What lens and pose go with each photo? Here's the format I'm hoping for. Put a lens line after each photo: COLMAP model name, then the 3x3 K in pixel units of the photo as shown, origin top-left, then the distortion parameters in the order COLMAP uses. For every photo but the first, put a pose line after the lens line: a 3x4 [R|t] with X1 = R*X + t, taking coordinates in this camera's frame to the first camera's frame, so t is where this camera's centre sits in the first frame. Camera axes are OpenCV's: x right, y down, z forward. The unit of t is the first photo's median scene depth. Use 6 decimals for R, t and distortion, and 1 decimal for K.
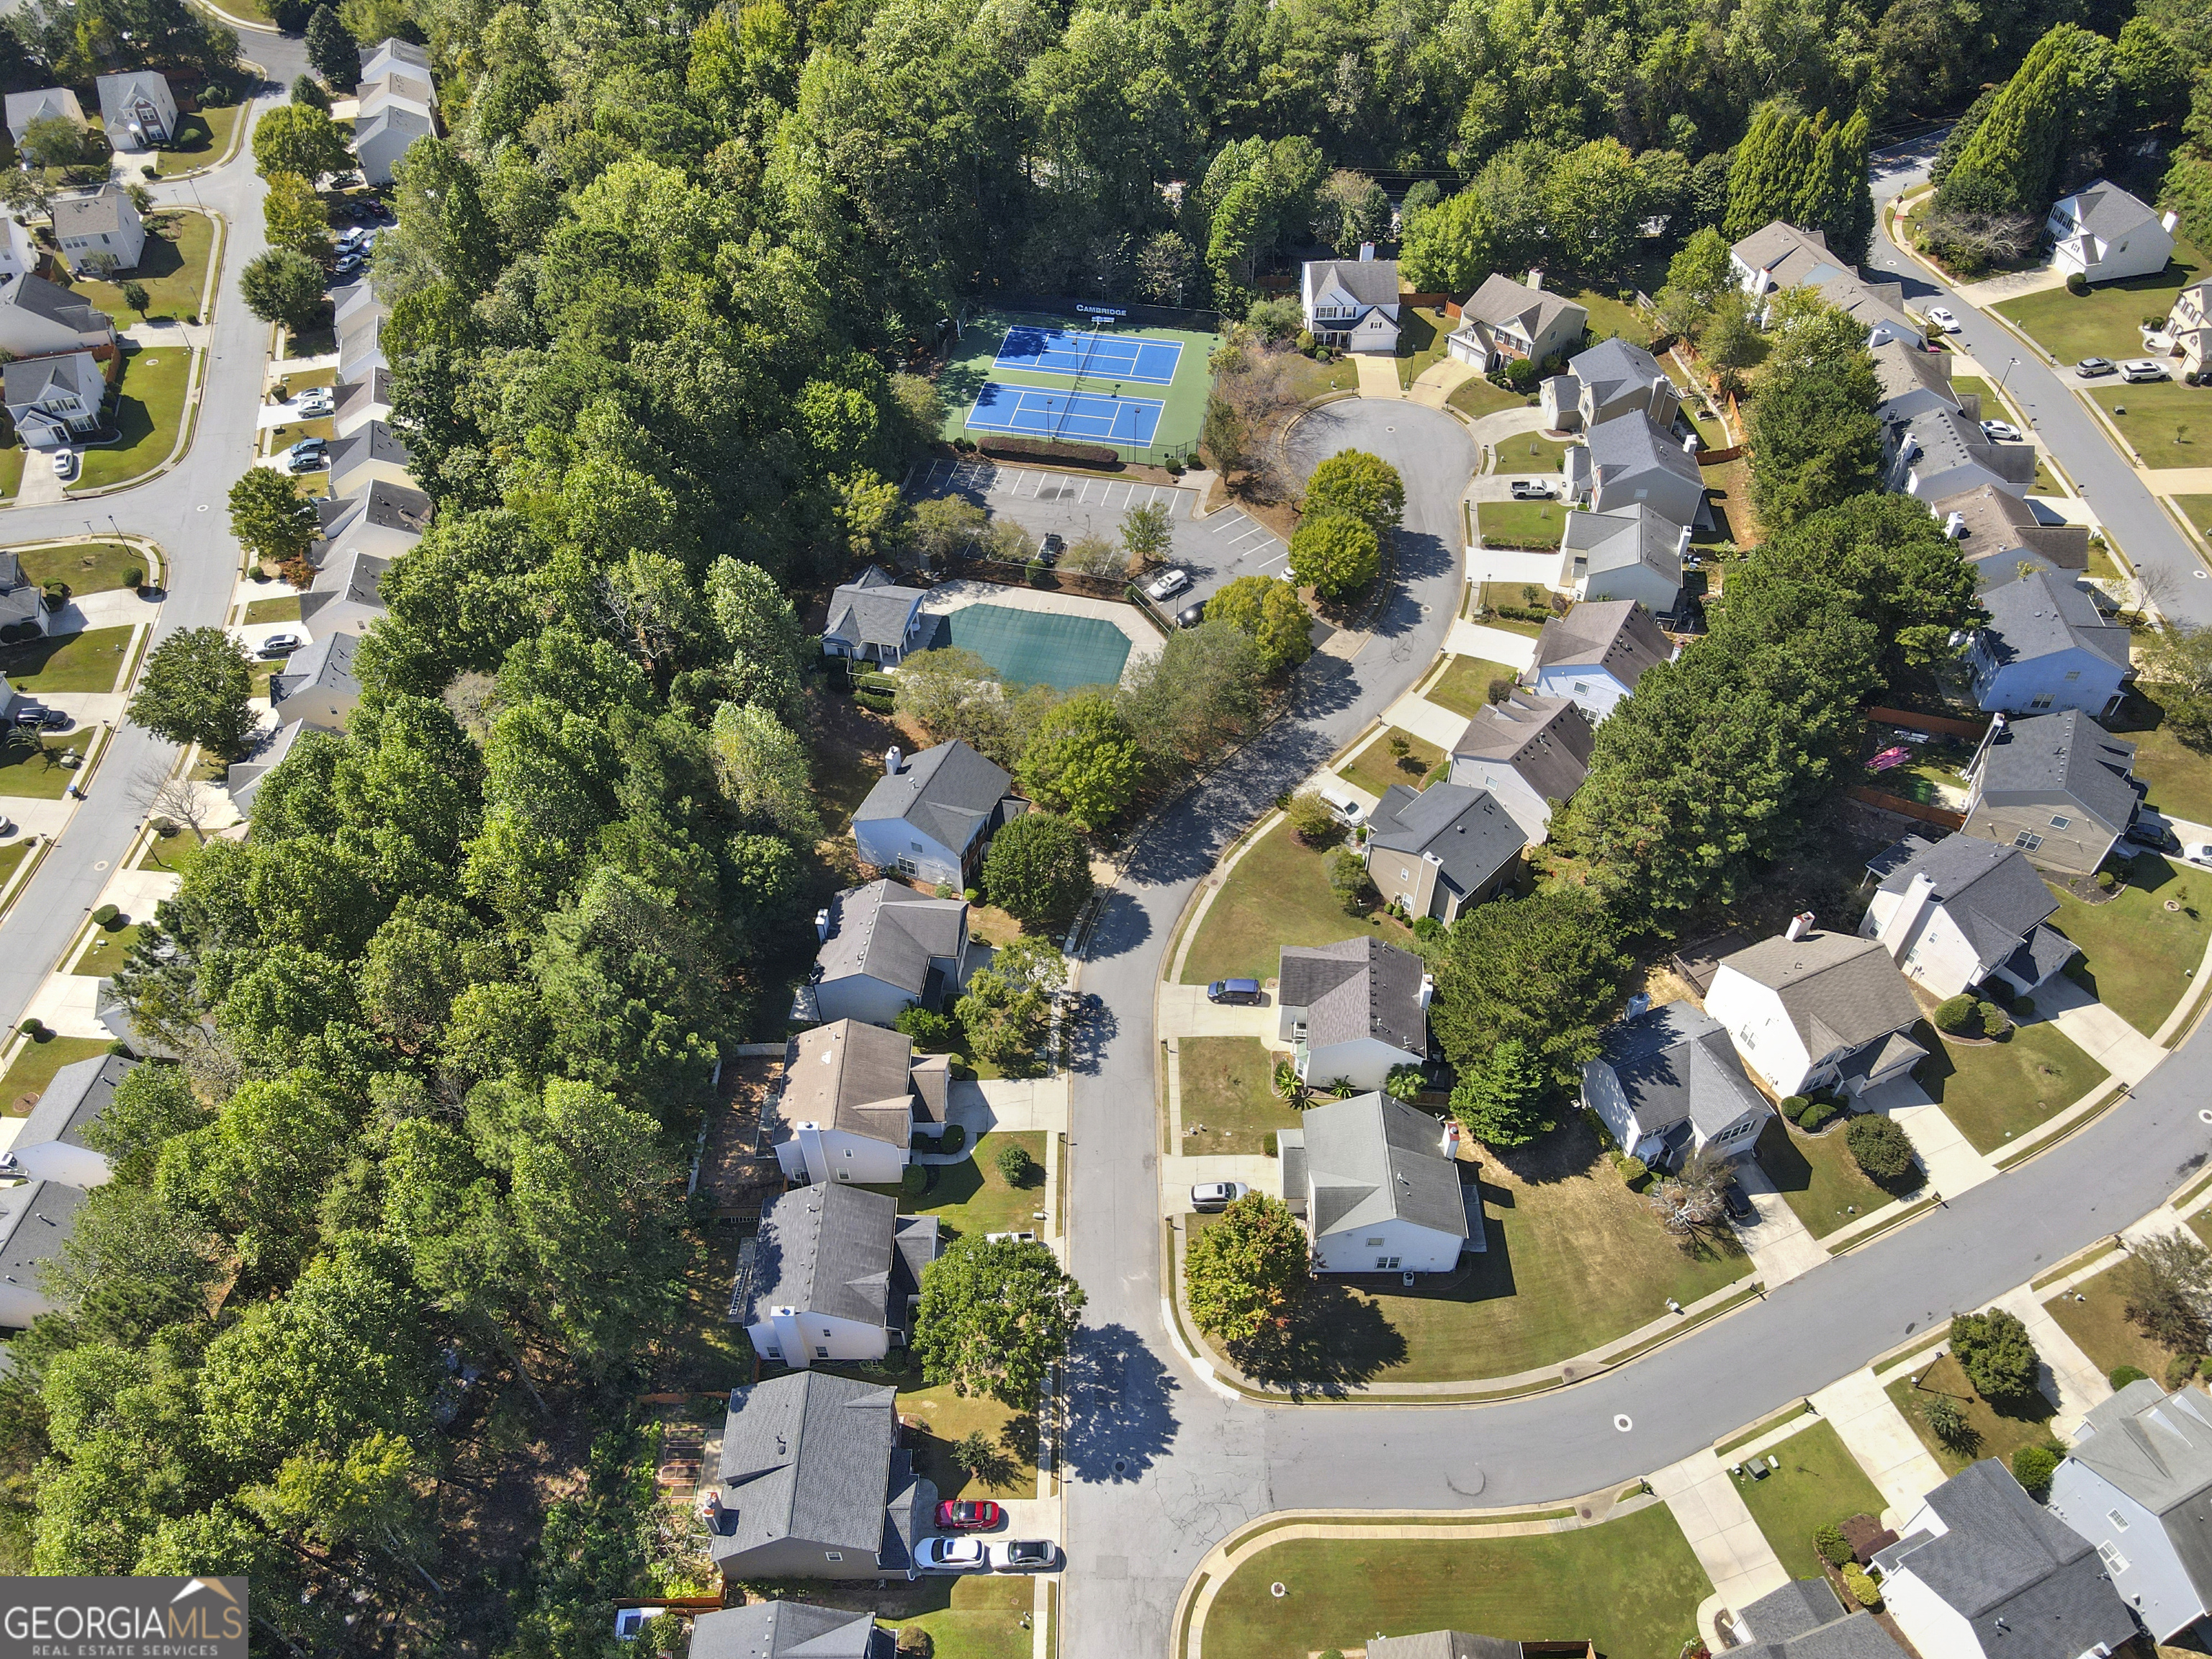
lens RADIAL K [[1615.5, 0, 1107.7], [0, 1615.5, 853.5], [0, 0, 1]] dist [0.023118, -0.003849]
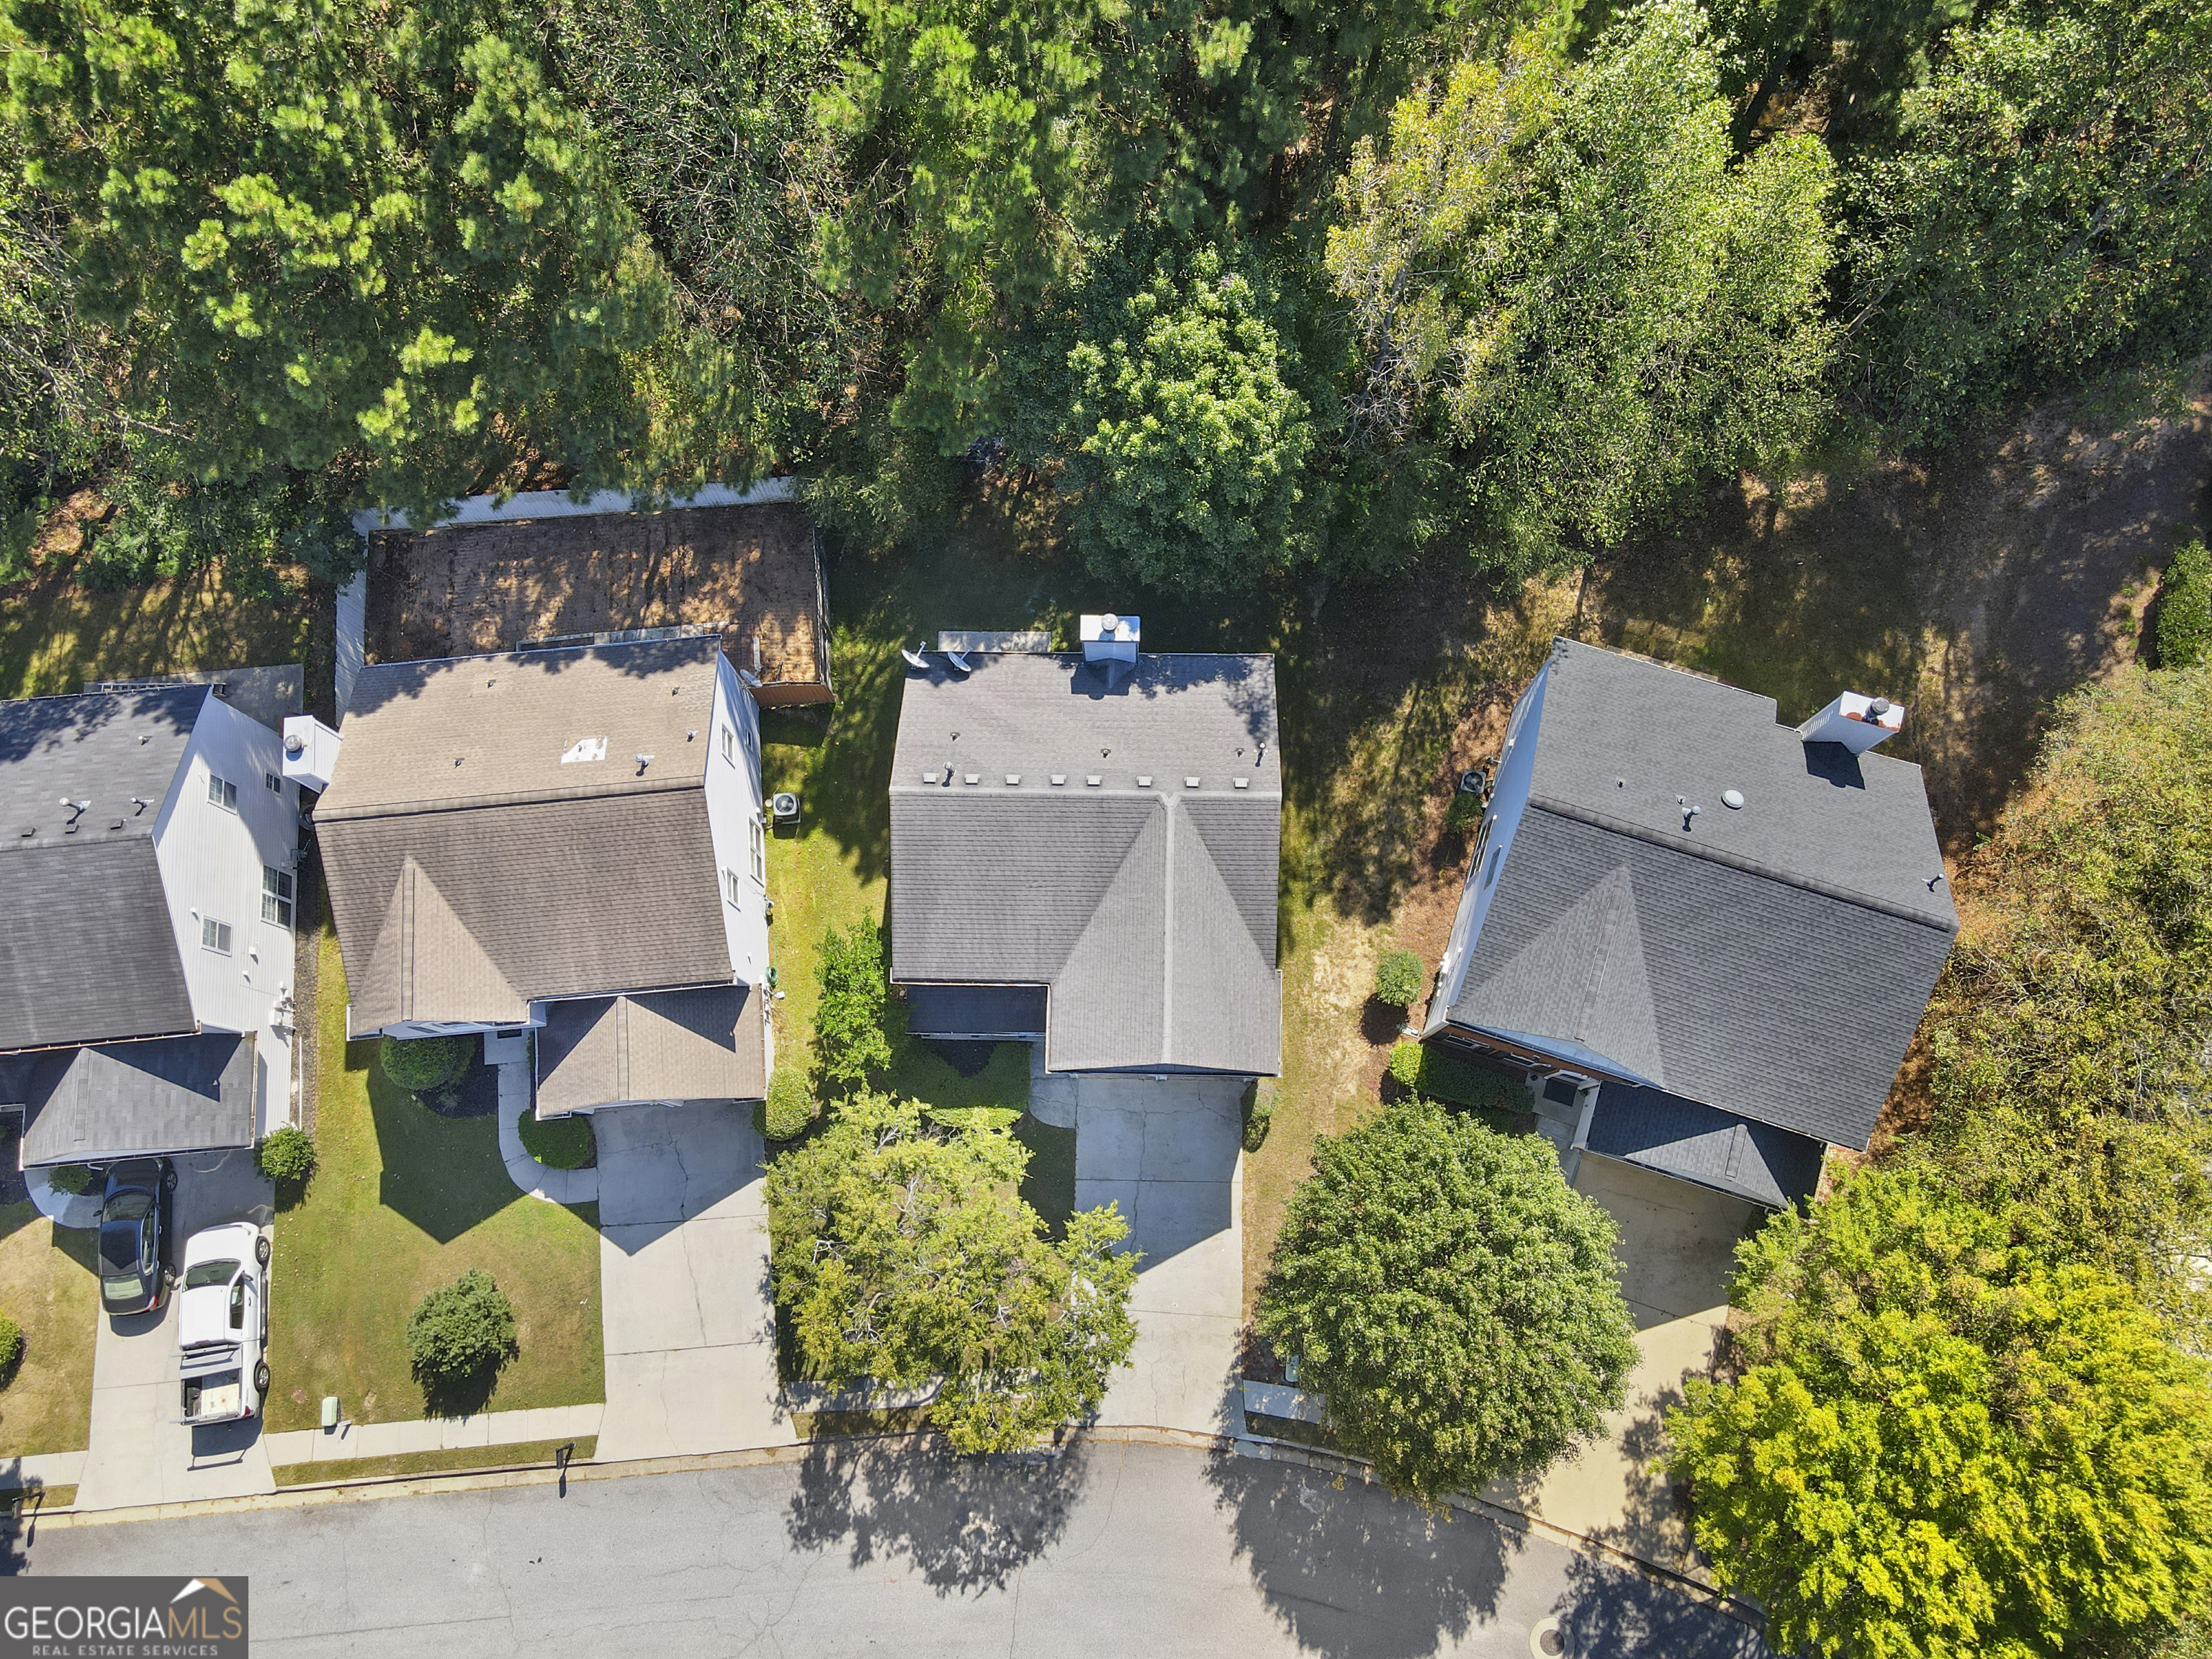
lens RADIAL K [[1615.5, 0, 1112.8], [0, 1615.5, 839.7], [0, 0, 1]] dist [0.023118, -0.003849]
pose [[0.086818, 0.969926, -0.227391, -0.063044], [-0.727805, 0.217613, 0.650342, -0.159008], [0.680266, 0.109035, 0.724810, 0.762106]]
